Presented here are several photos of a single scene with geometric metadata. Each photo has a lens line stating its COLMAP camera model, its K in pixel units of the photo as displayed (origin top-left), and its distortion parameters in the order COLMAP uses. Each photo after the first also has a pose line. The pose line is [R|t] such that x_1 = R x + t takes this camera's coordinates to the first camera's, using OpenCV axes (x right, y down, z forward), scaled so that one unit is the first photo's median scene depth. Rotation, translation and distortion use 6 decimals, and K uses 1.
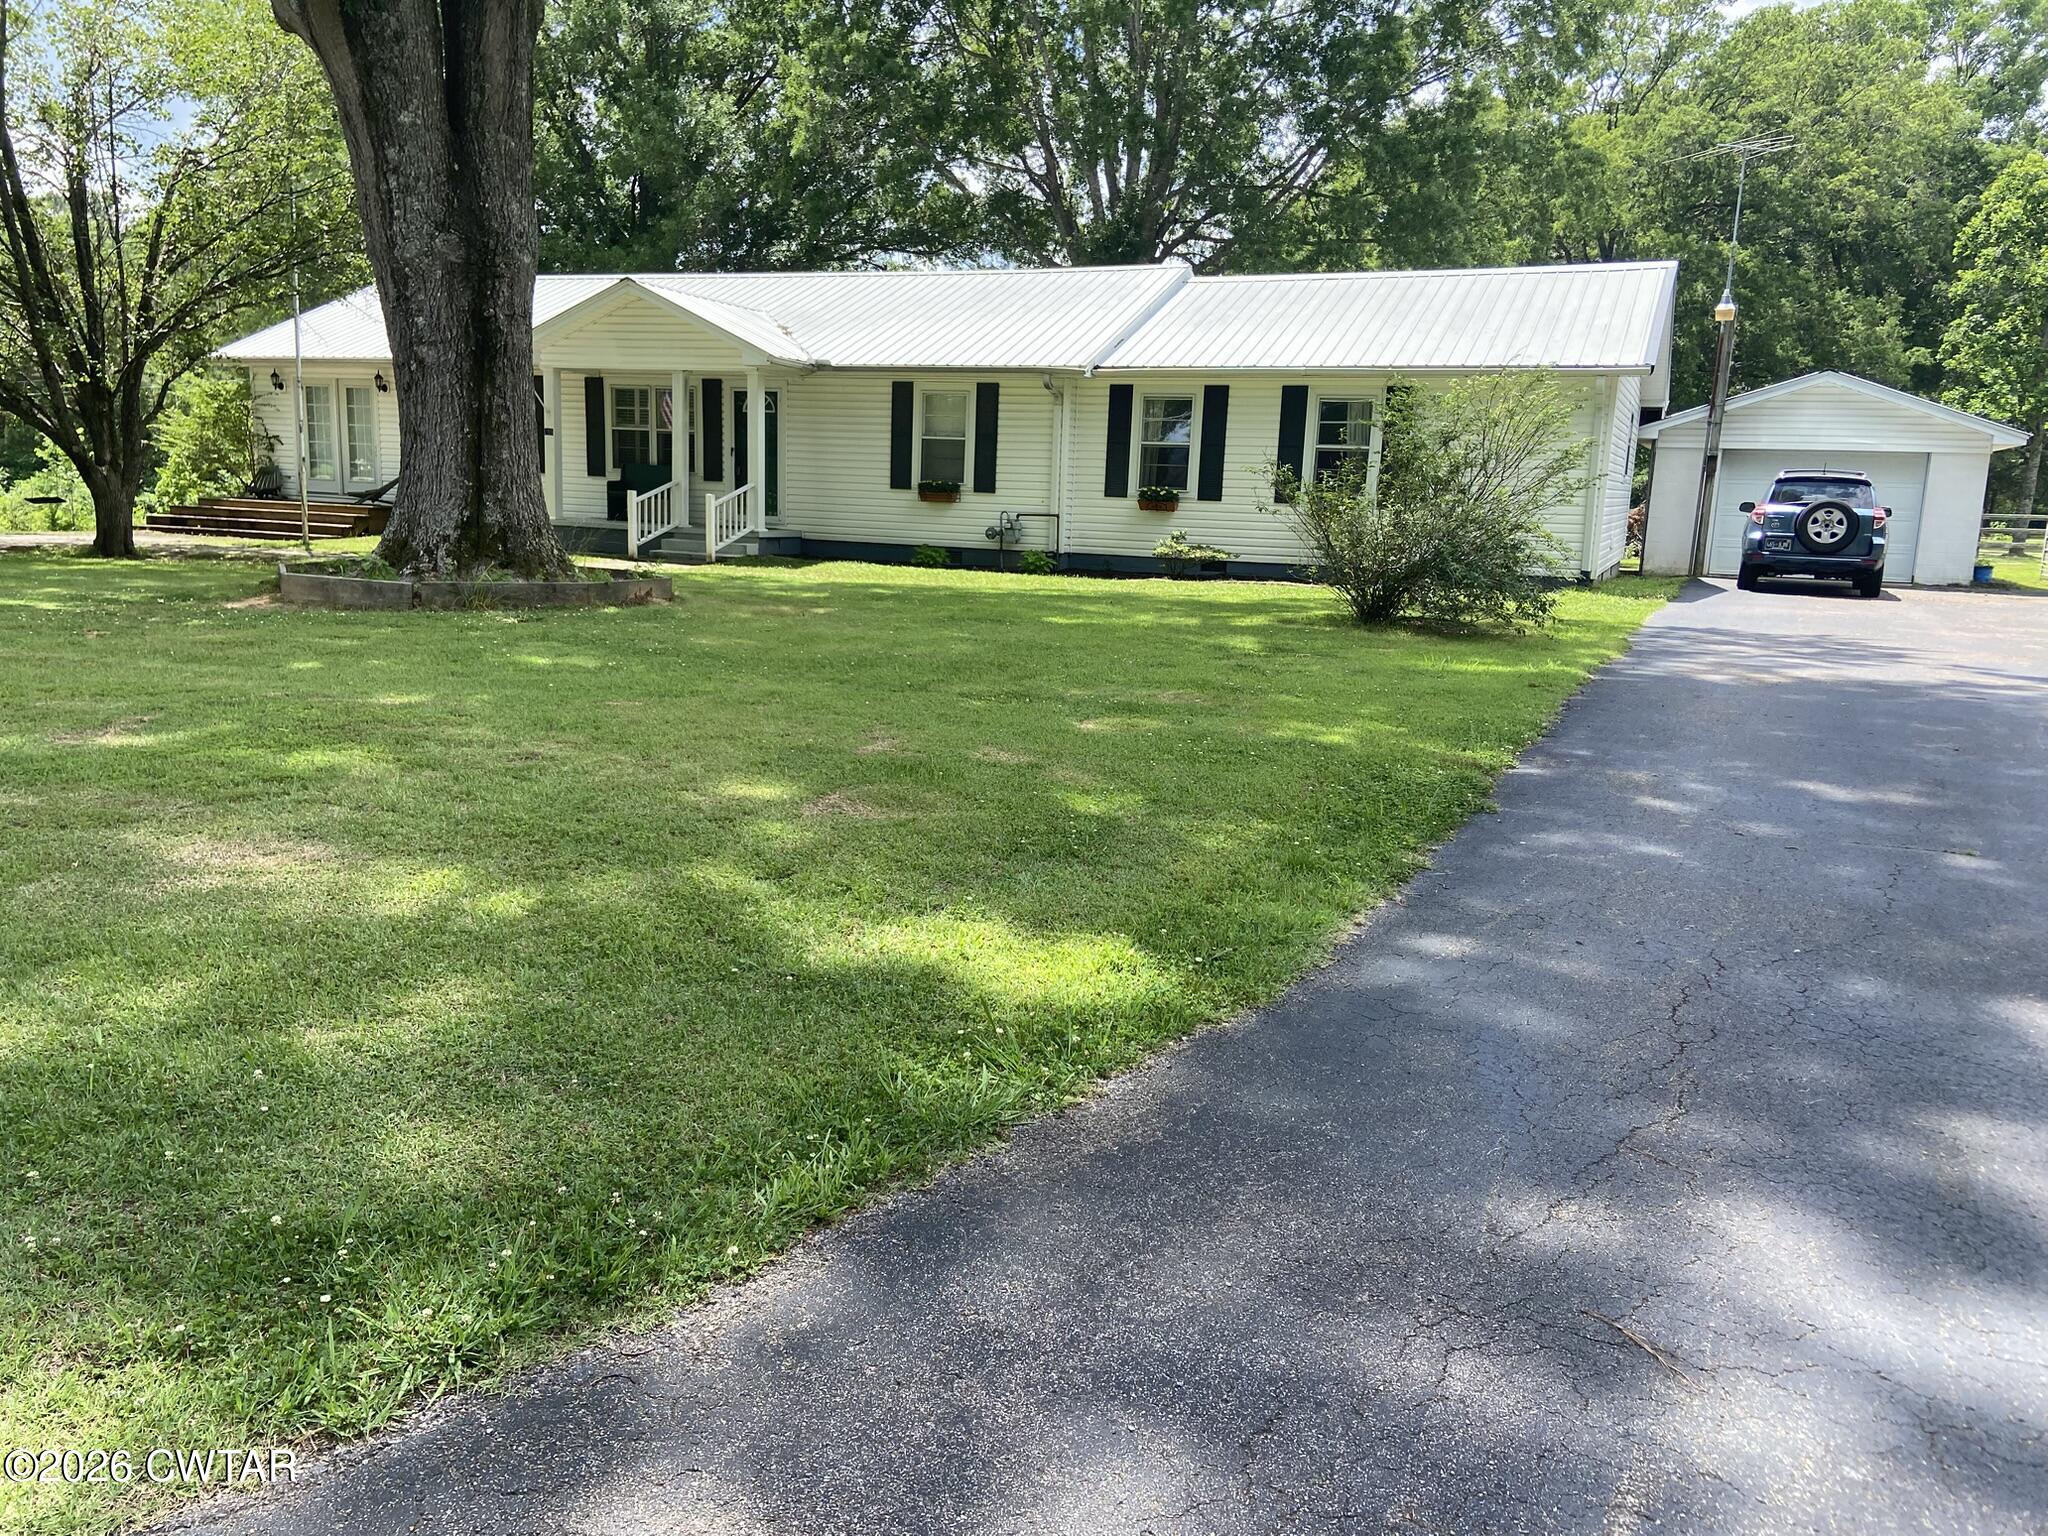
lens RADIAL K [[1528.6, 0, 1029.7], [0, 1528.6, 768.2], [0, 0, 1]] dist [0.089158, -0.099793]
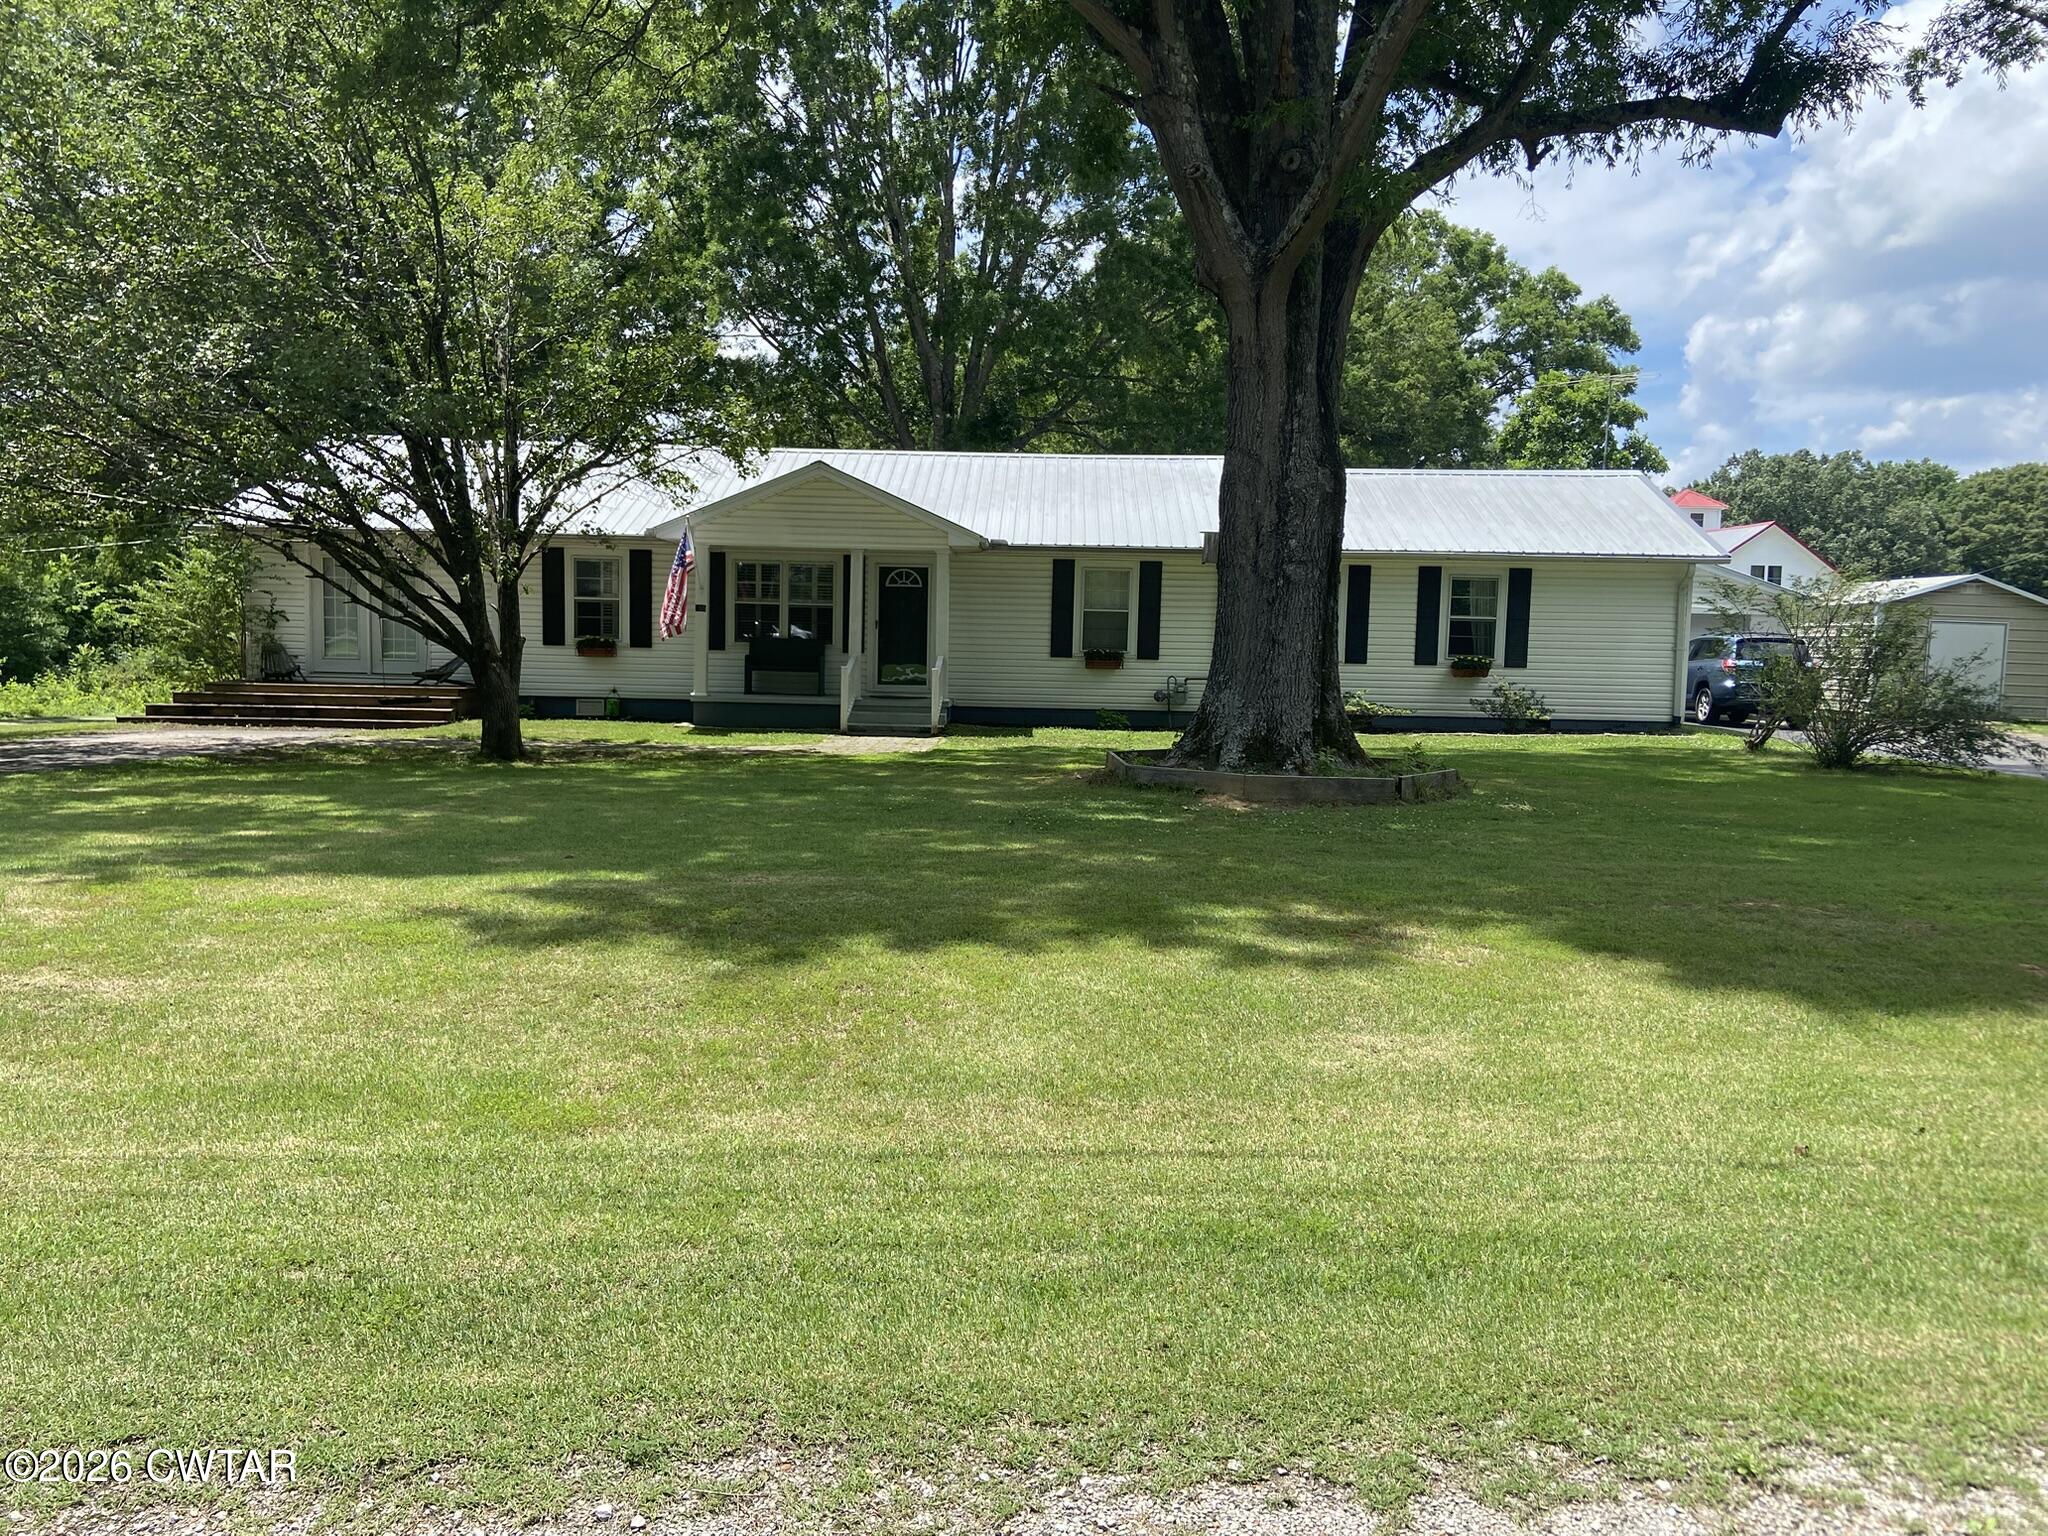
lens RADIAL K [[1391.9, 0, 1014.6], [0, 1391.9, 783.1], [0, 0, 1]] dist [0.042503, -0.020683]
pose [[0.927042, -0.051464, 0.371409, -0.489082], [0.079237, 0.995055, -0.059897, -0.041166], [-0.366490, 0.084956, 0.926535, 0.128217]]
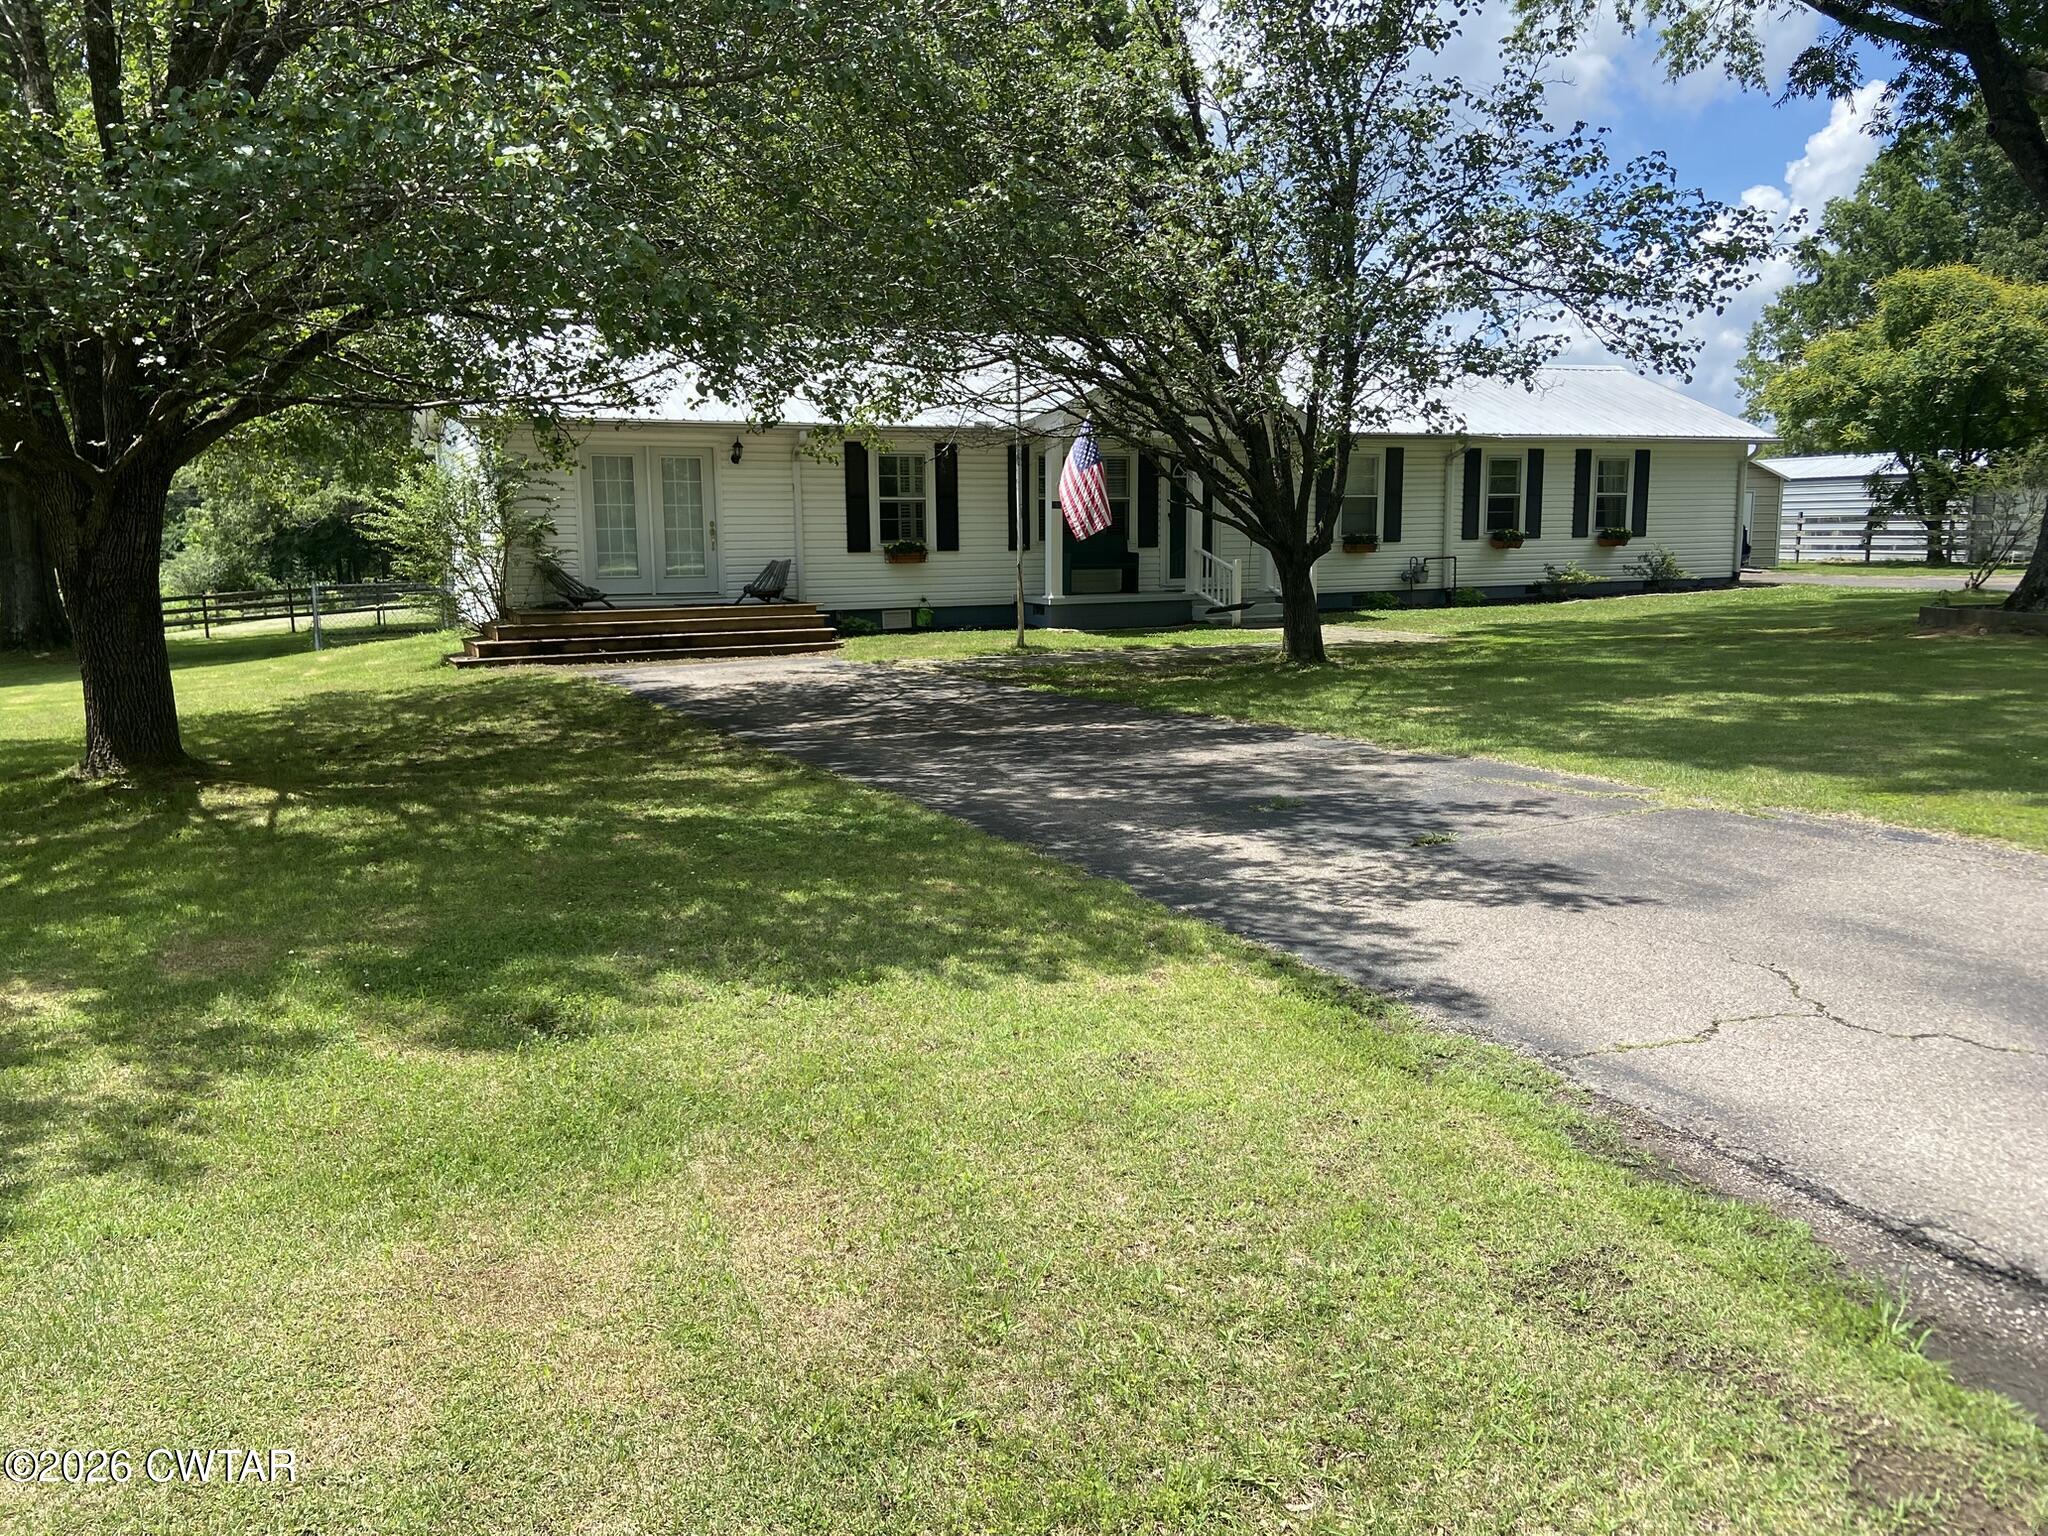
lens RADIAL K [[1528.6, 0, 1005.5], [0, 1528.6, 757.2], [0, 0, 1]] dist [0.089158, -0.099793]
pose [[0.667925, -0.149819, 0.728993, -1.088371], [0.174067, 0.983807, 0.042702, -0.121060], [-0.723586, 0.098372, 0.683188, 0.438897]]
